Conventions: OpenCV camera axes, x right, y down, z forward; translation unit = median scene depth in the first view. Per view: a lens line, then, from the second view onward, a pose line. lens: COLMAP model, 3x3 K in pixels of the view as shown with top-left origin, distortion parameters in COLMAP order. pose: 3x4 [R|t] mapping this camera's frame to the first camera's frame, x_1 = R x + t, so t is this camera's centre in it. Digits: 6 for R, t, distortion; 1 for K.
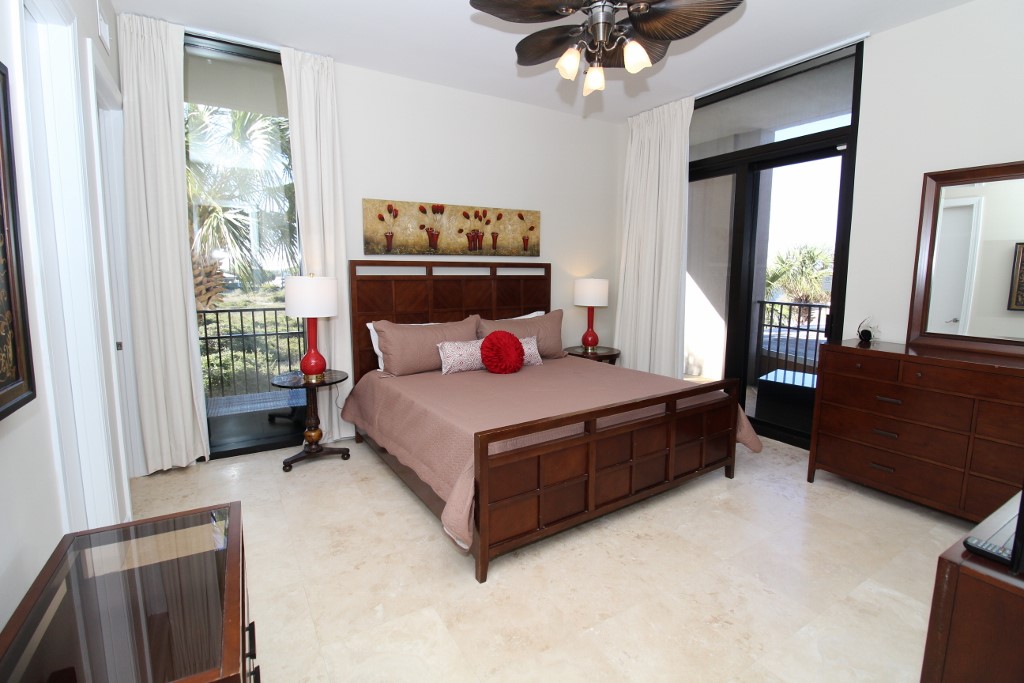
lens RADIAL K [[472.4, 0, 513.5], [0, 472.4, 327.3], [0, 0, 1]] dist [0.001994, -0.013880]
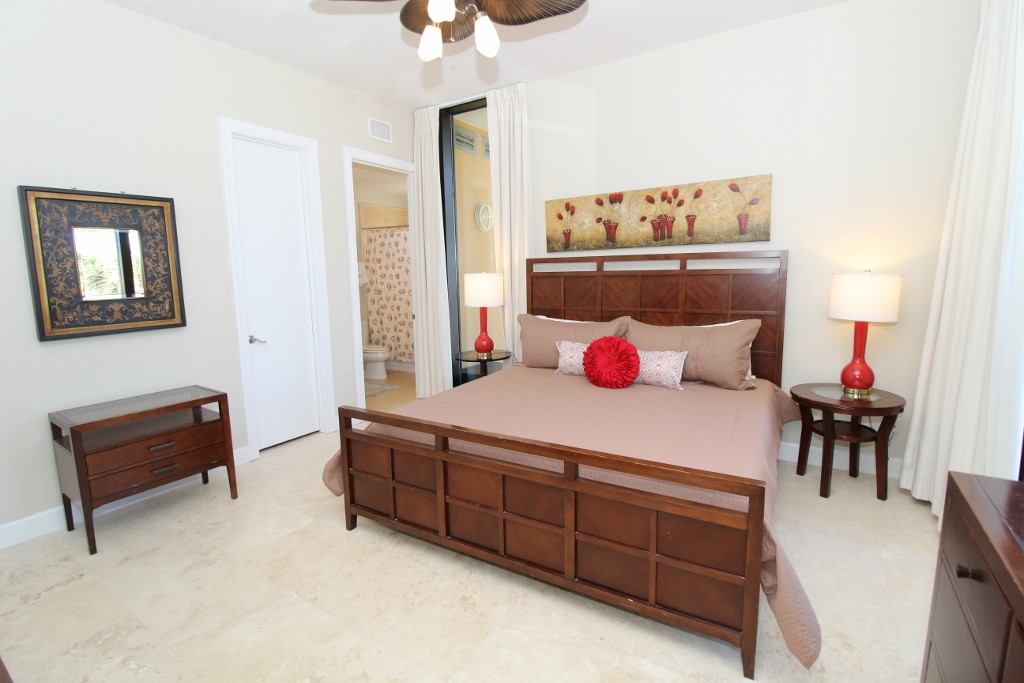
lens RADIAL K [[472.4, 0, 513.5], [0, 472.4, 327.3], [0, 0, 1]] dist [0.001994, -0.013880]
pose [[0.434991, 0.092186, -0.895703, 0.592410], [-0.087721, 0.994352, 0.059738, -0.038918], [0.896152, 0.052587, 0.440621, 0.429912]]
